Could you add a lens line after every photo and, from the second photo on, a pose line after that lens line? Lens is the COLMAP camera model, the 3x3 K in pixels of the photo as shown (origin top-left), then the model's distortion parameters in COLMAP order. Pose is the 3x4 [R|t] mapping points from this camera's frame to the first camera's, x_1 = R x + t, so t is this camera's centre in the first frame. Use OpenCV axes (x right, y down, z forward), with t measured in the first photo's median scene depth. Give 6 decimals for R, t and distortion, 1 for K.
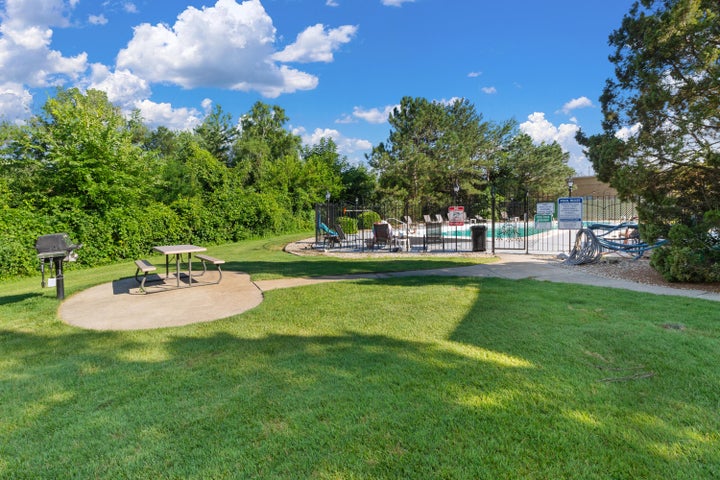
lens RADIAL K [[340.5, 0, 358.5], [0, 340.5, 226.9], [0, 0, 1]] dist [0.001890, 0.000104]
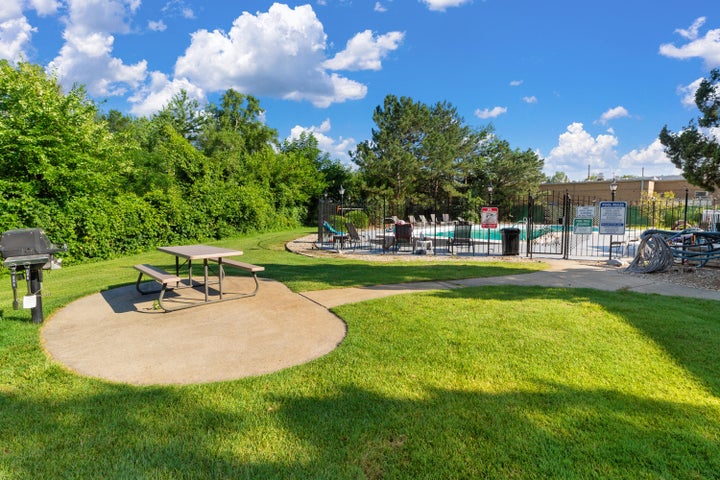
lens RADIAL K [[325.5, 0, 360.0], [0, 325.5, 240.0], [0, 0, 1]] dist [0.001214, 0.000034]
pose [[0.990529, 0.016146, 0.136354, -0.127283], [-0.022103, 0.998861, 0.042289, 0.000091], [-0.135515, -0.044902, 0.989757, 0.104272]]
